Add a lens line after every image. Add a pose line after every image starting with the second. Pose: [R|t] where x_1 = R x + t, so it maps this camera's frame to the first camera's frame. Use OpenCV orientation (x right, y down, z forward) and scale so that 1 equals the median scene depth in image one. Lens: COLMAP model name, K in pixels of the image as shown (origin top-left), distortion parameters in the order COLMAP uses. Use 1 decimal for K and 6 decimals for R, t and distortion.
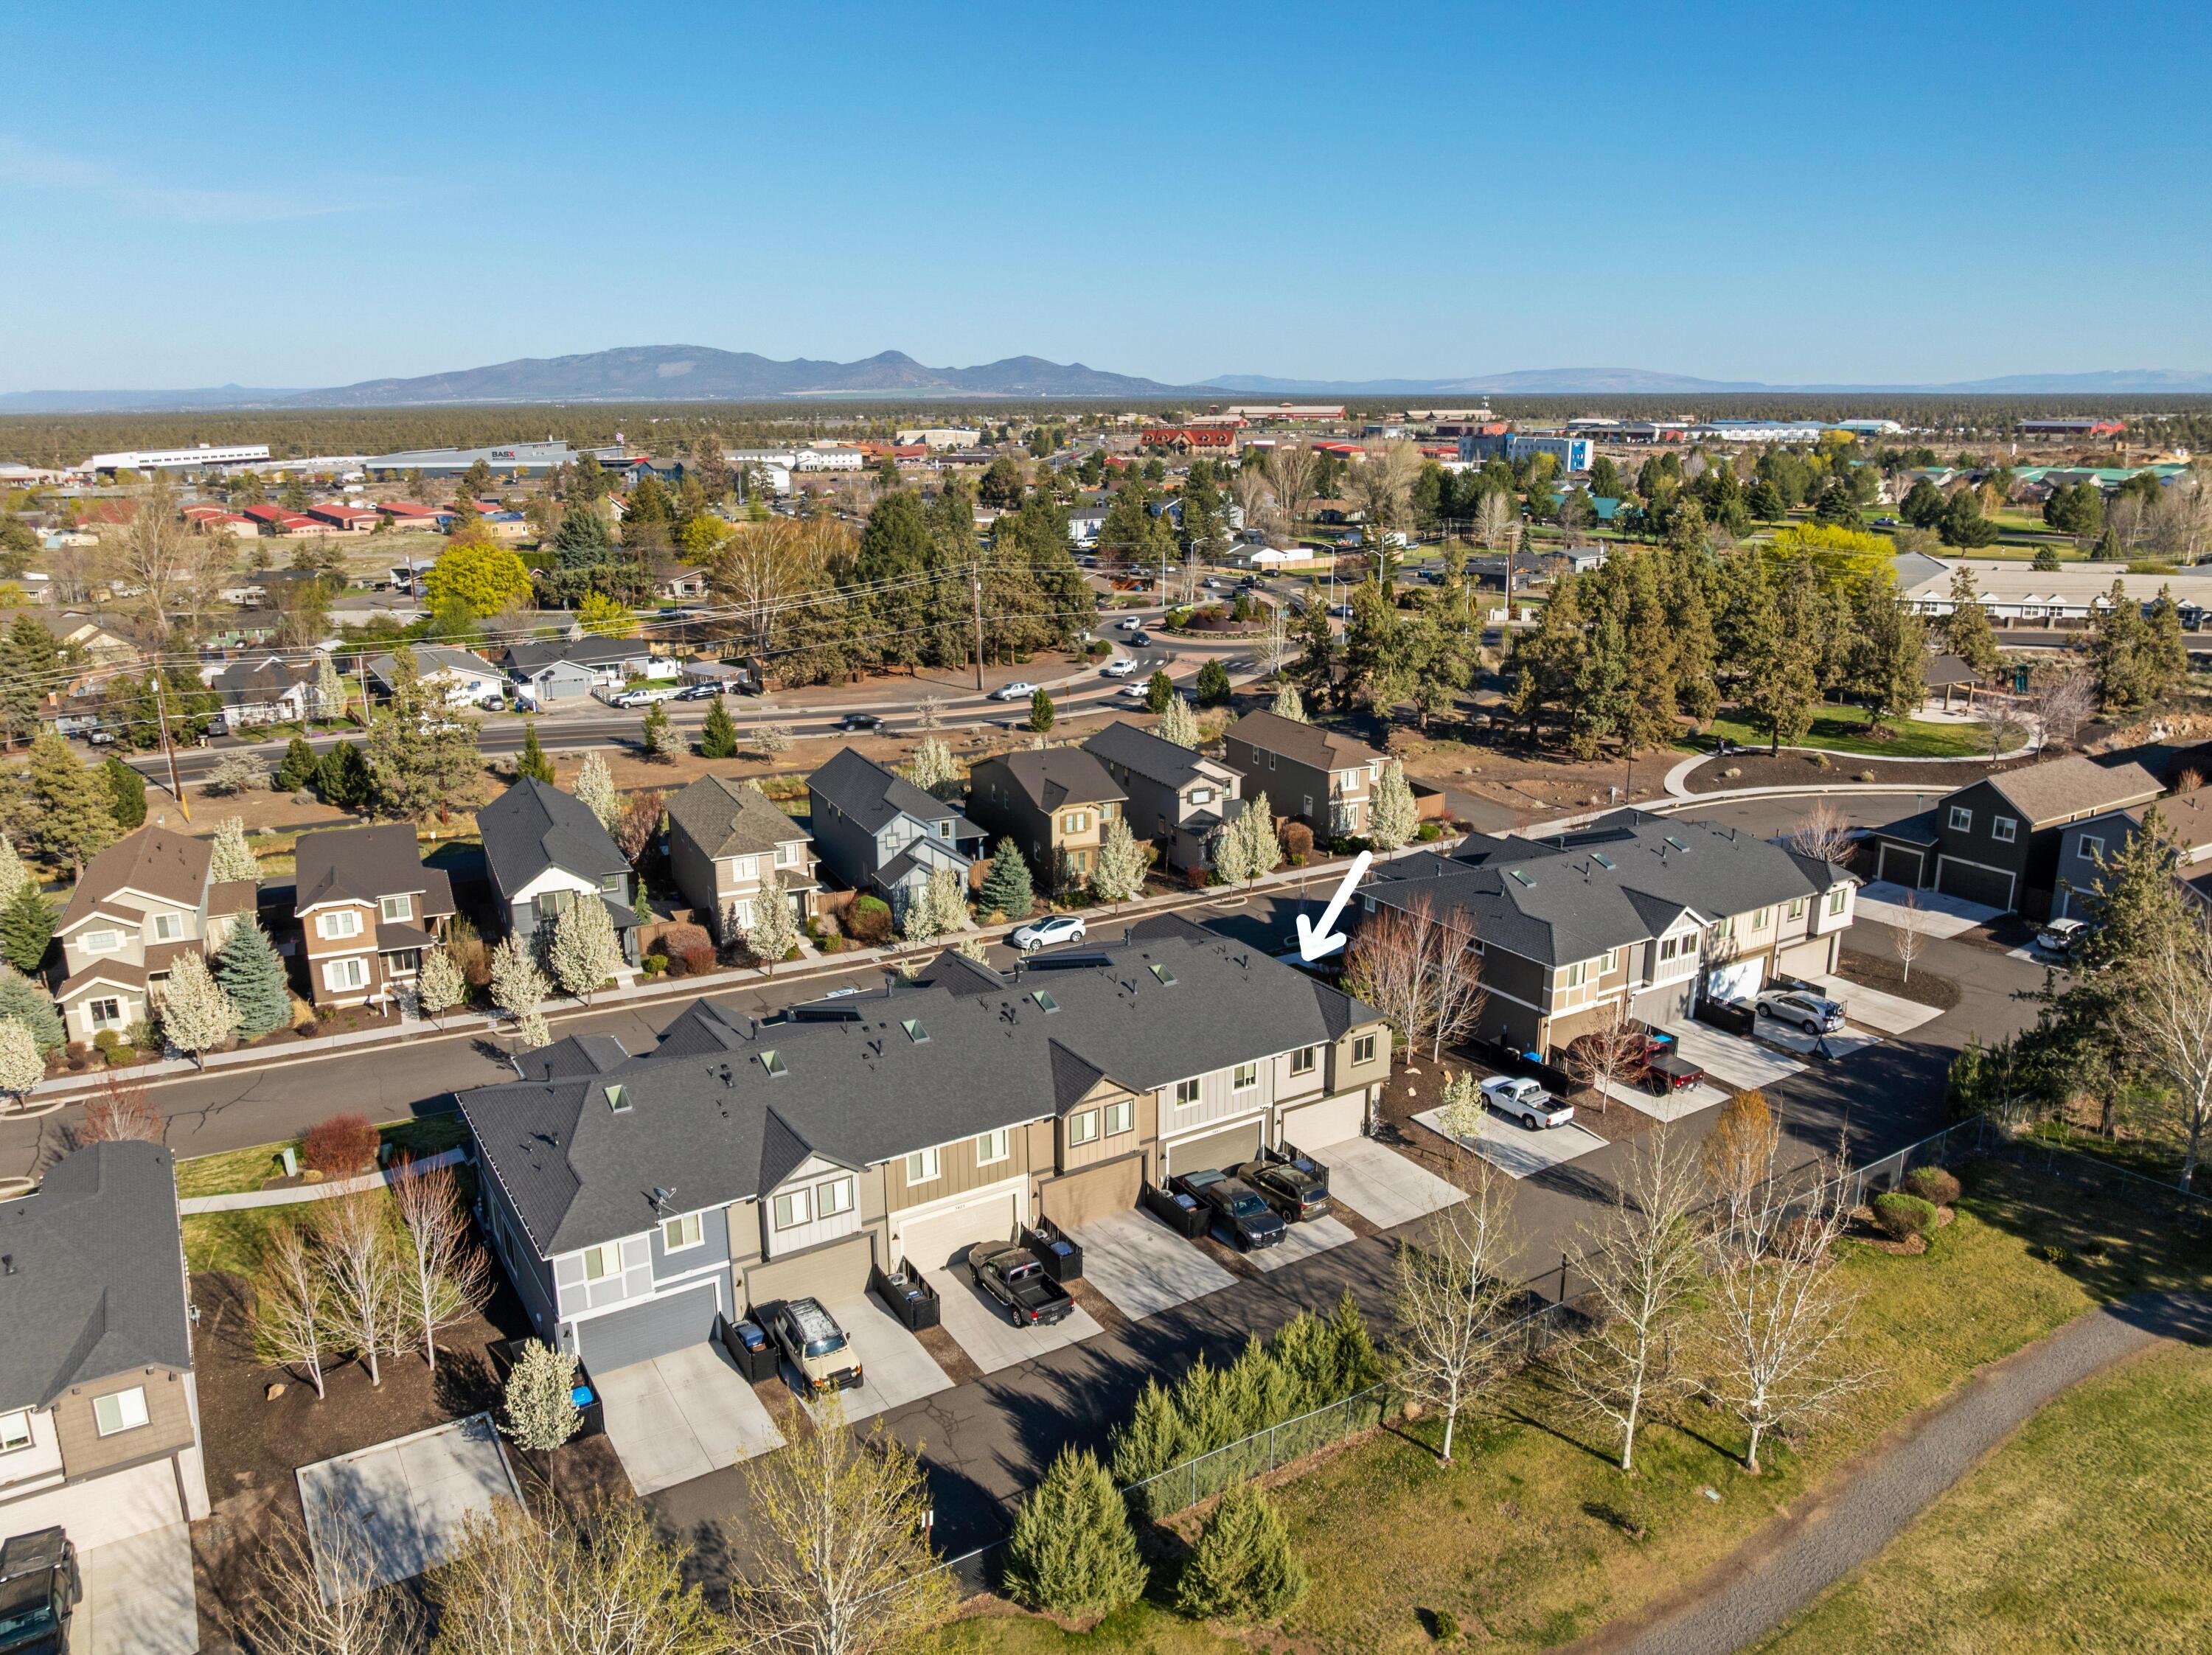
lens RADIAL K [[1574.4, 0, 1124.9], [0, 1574.4, 856.3], [0, 0, 1]] dist [-0.038559, 0.000001]
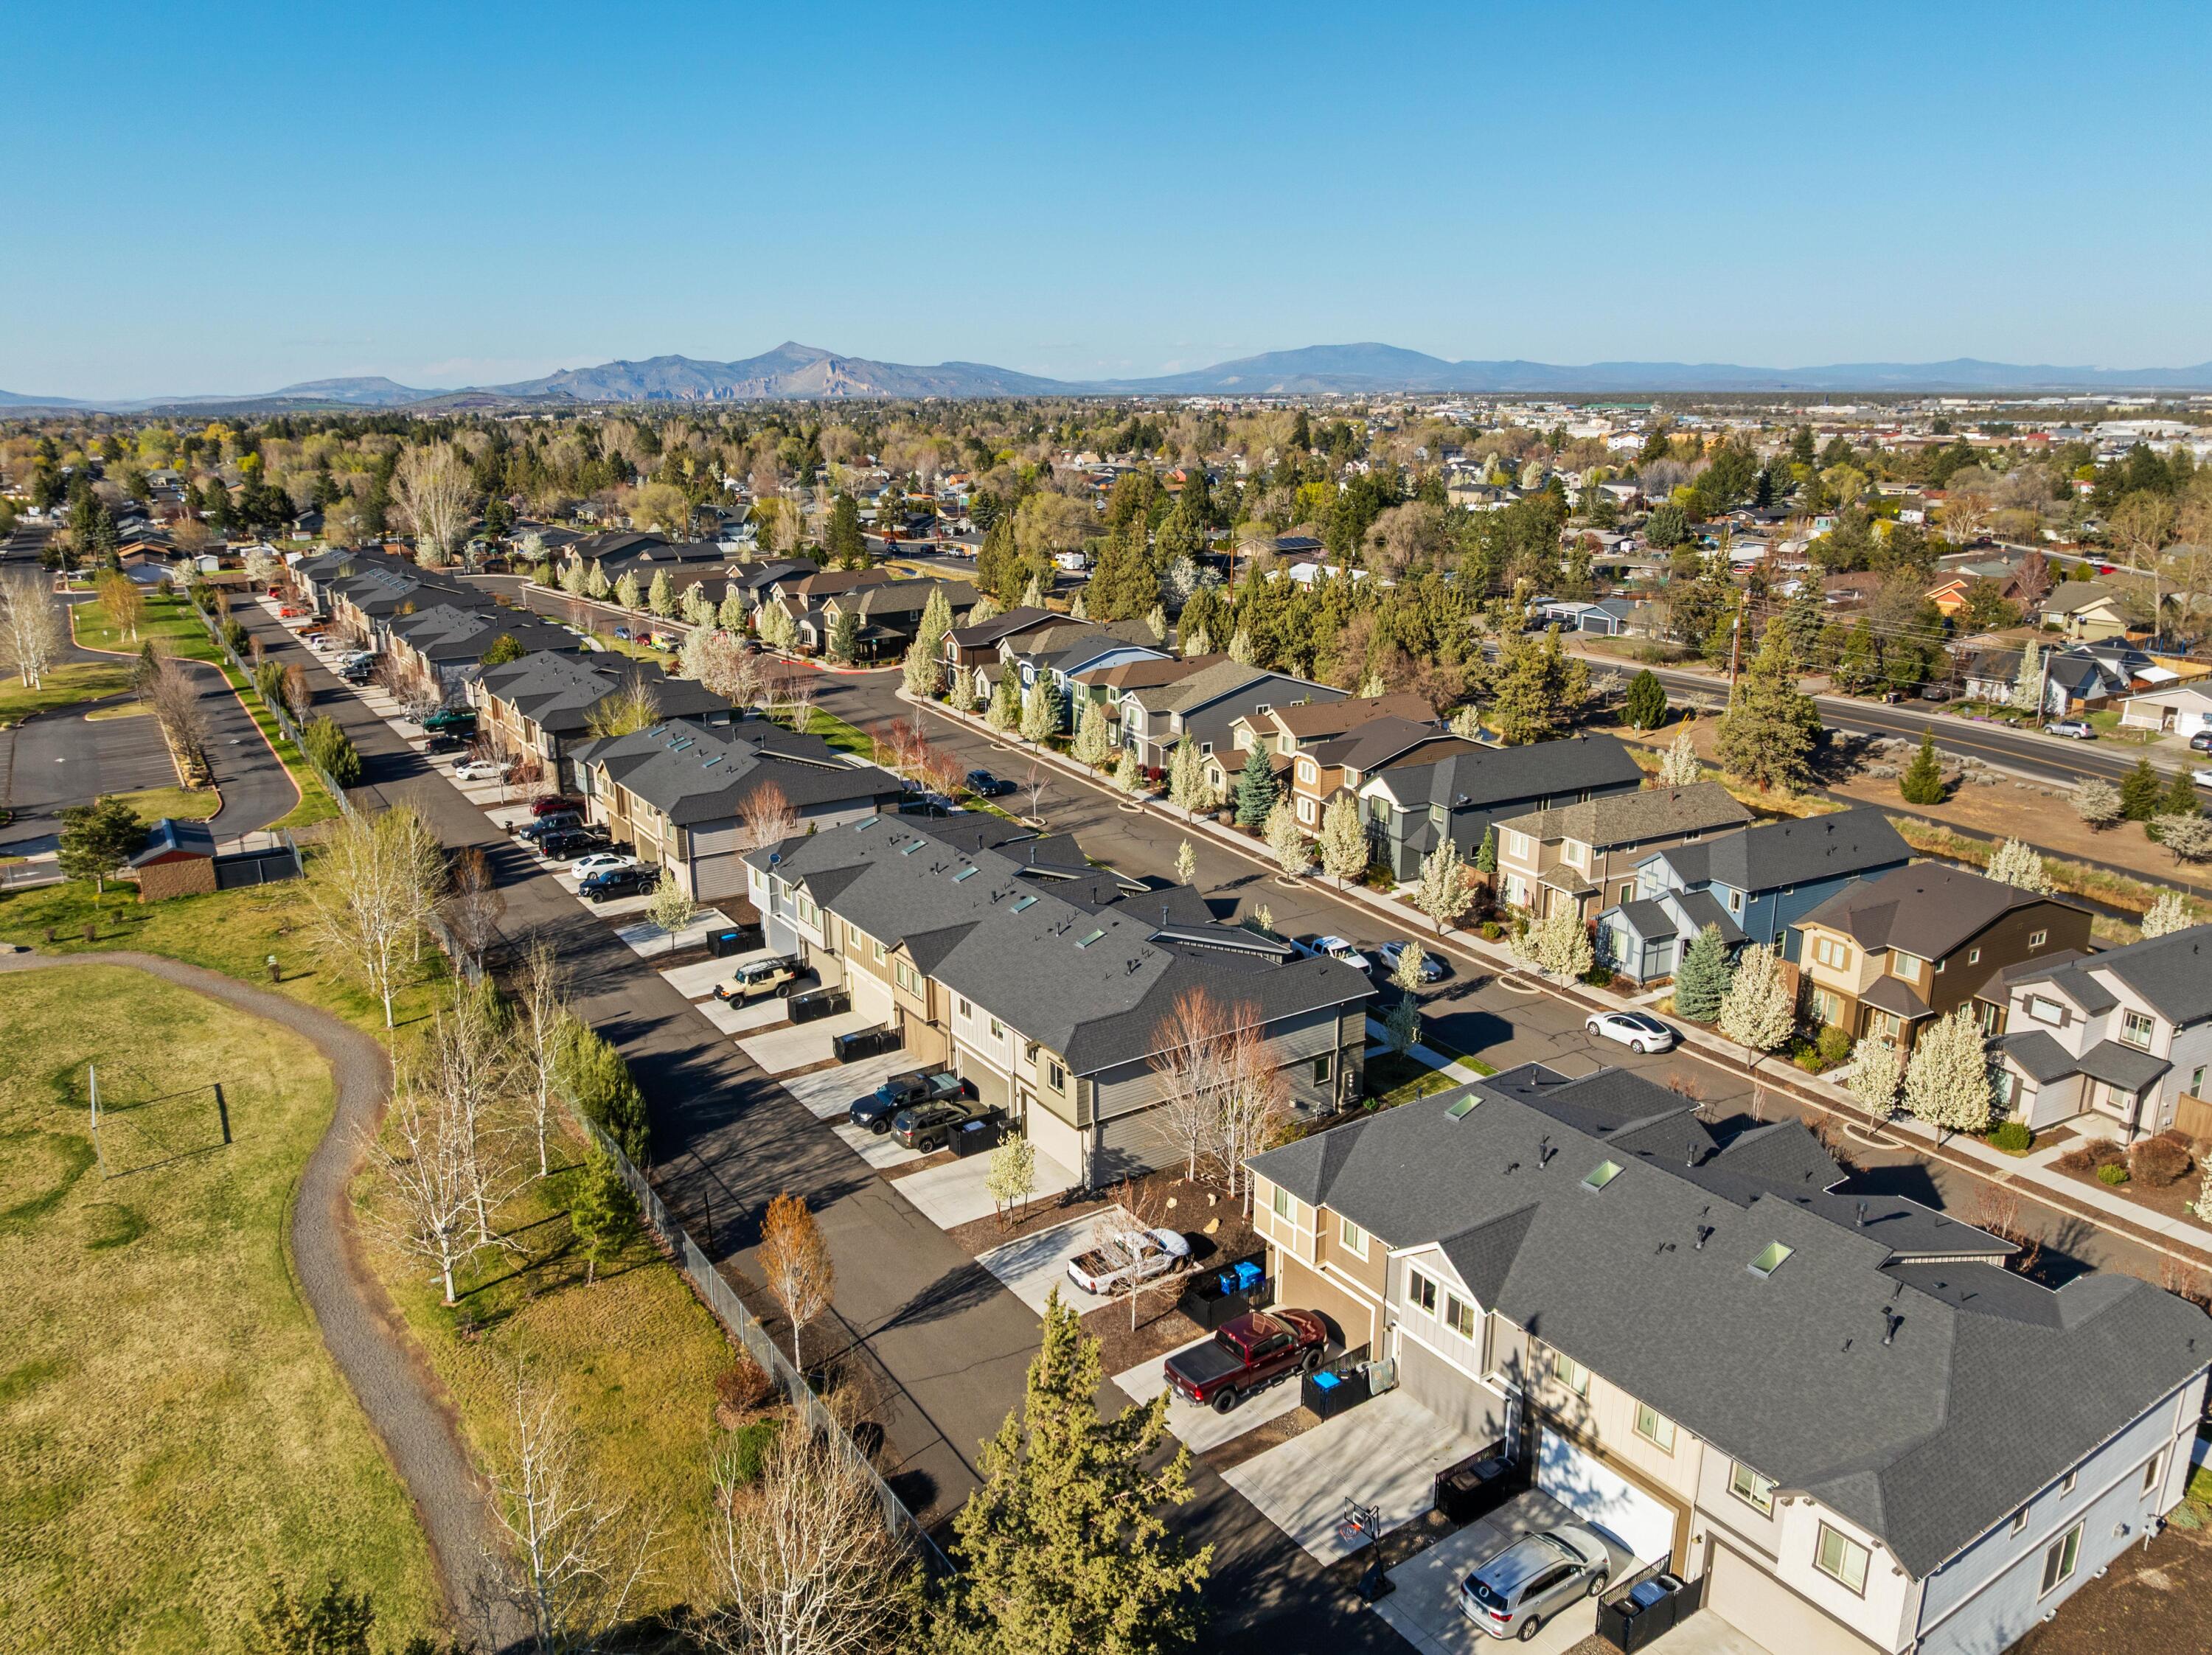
lens RADIAL K [[1580.6, 0, 1095.0], [0, 1580.6, 822.0], [0, 0, 1]] dist [-0.033119, -0.012678]
pose [[0.011418, 0.268723, -0.963150, 0.912438], [-0.271154, 0.927954, 0.255688, -0.239833], [0.962468, 0.258242, 0.083461, 0.799209]]
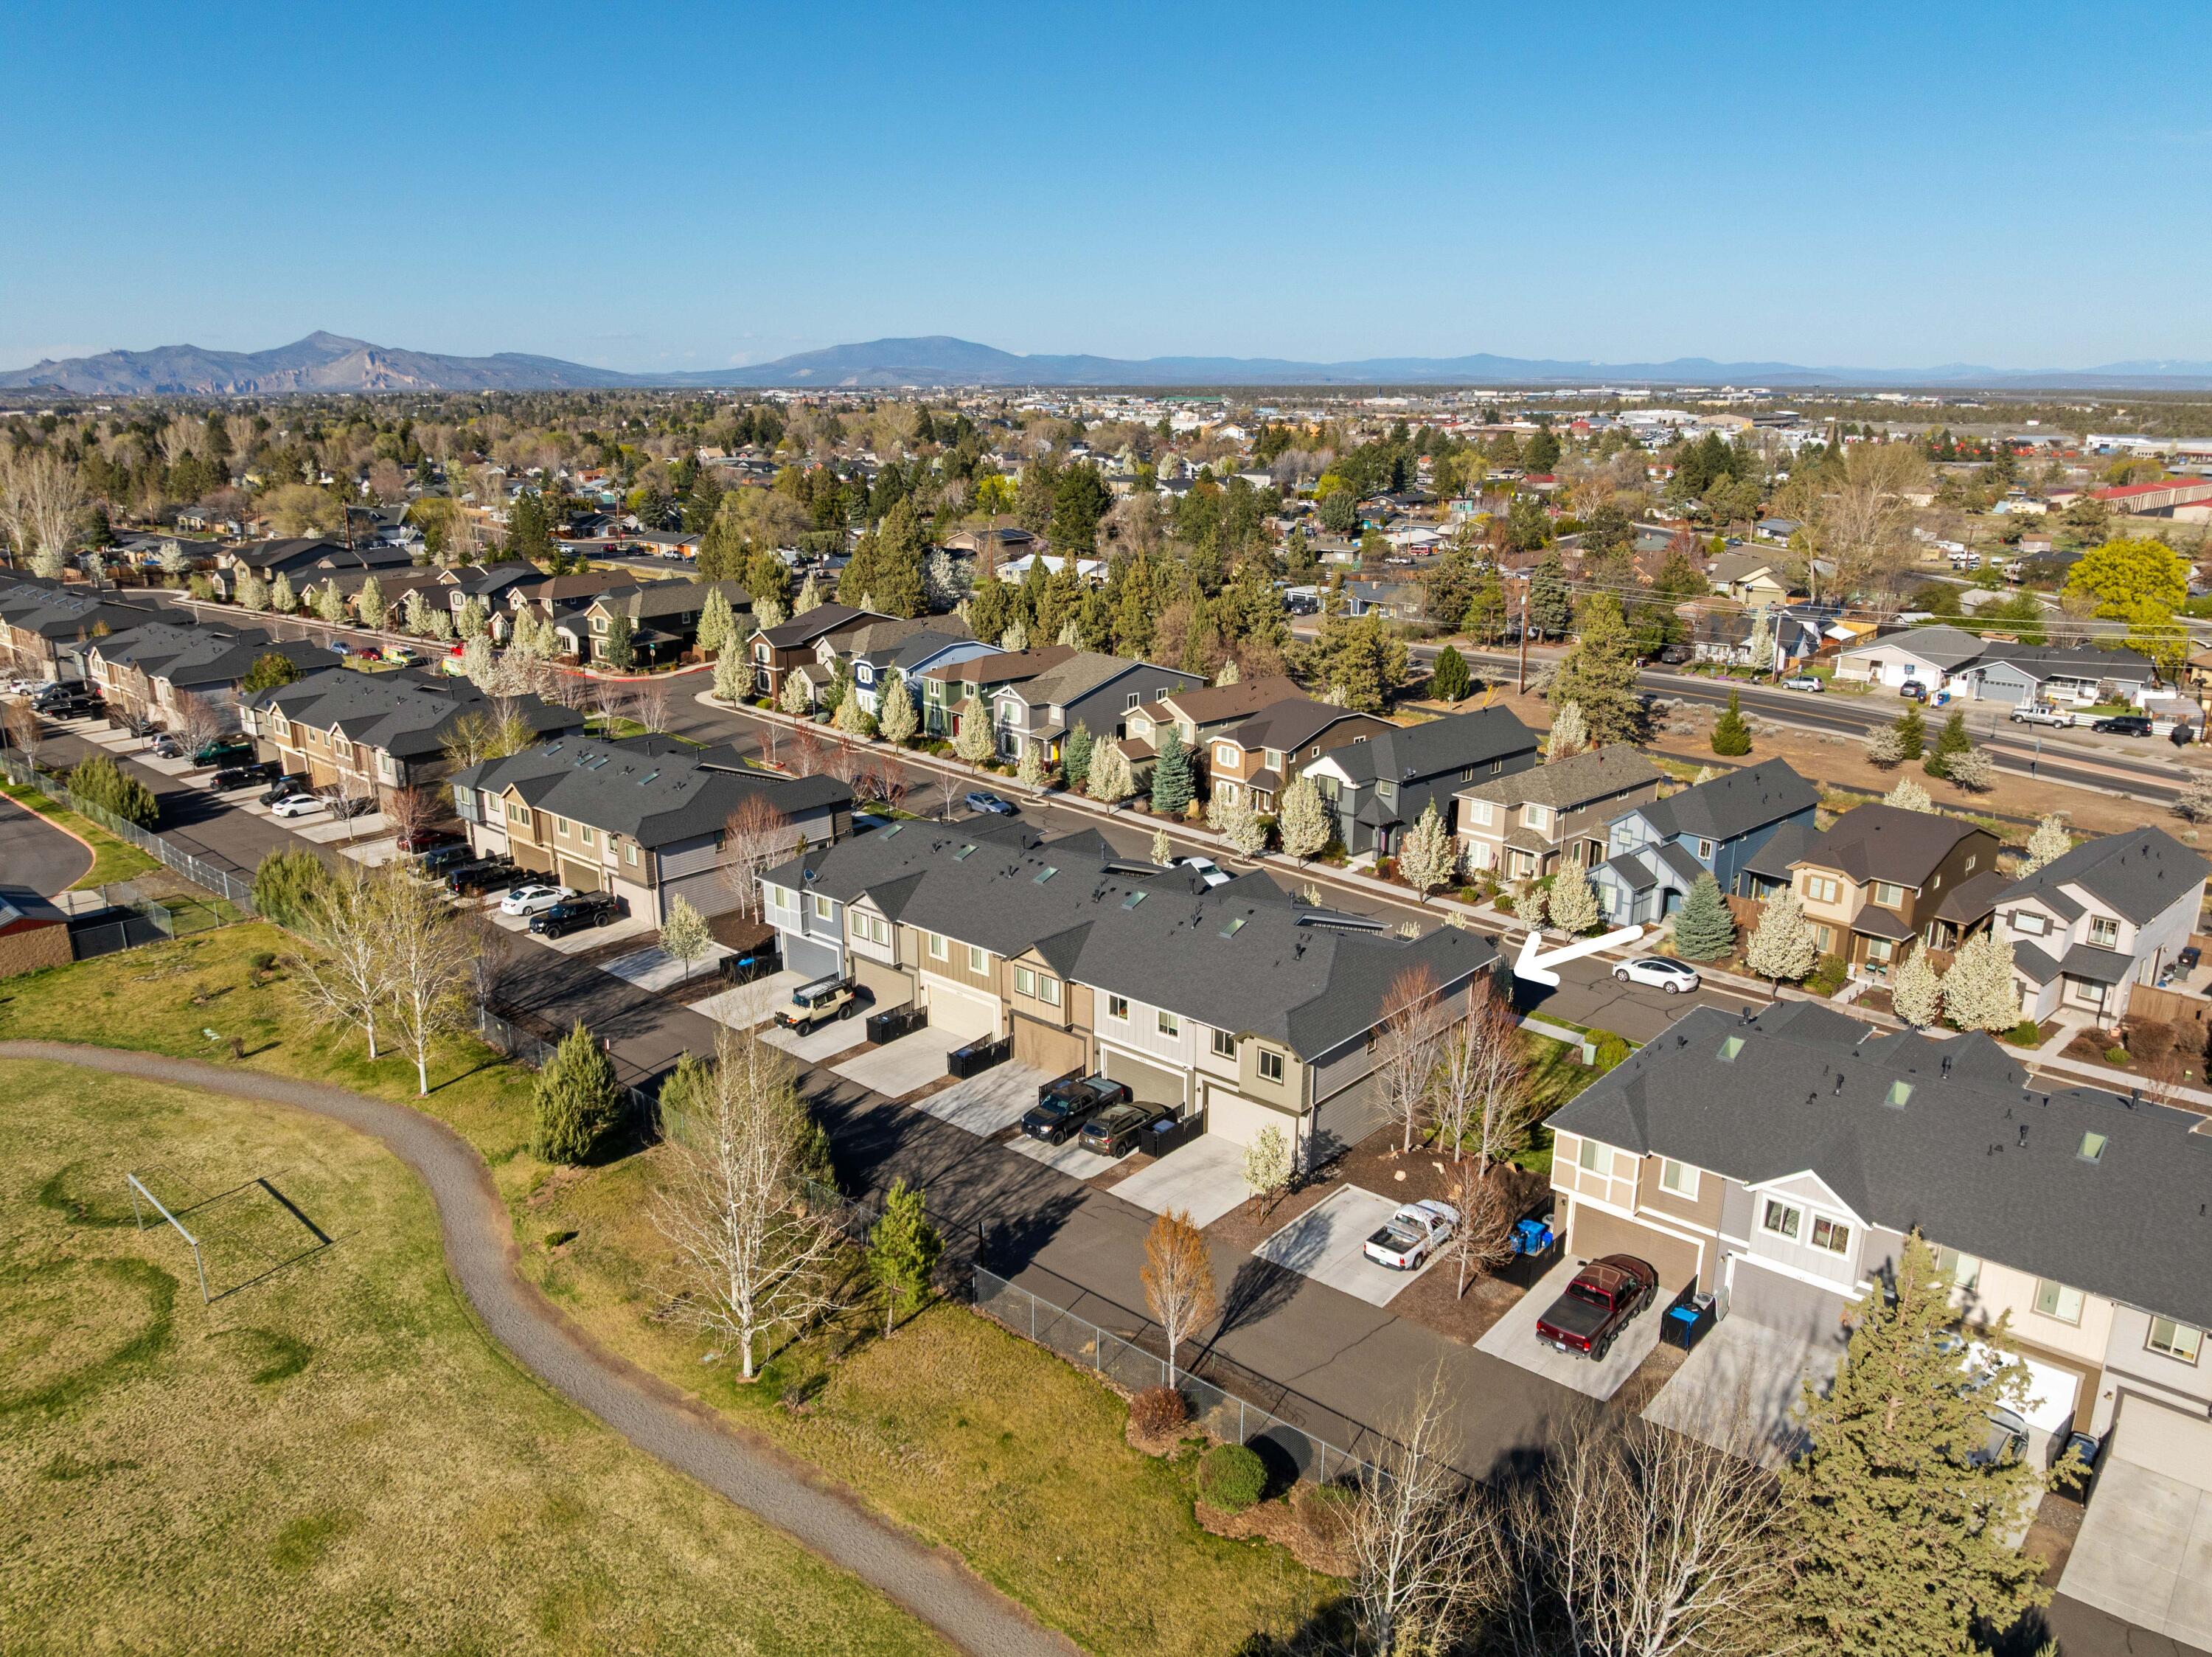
lens RADIAL K [[1580.8, 0, 1095.0], [0, 1580.8, 823.0], [0, 0, 1]] dist [-0.033119, -0.012678]
pose [[0.270837, 0.264005, -0.925715, 0.859889], [-0.268087, 0.944298, 0.190871, -0.150914], [0.924541, 0.196477, 0.326527, 0.494898]]
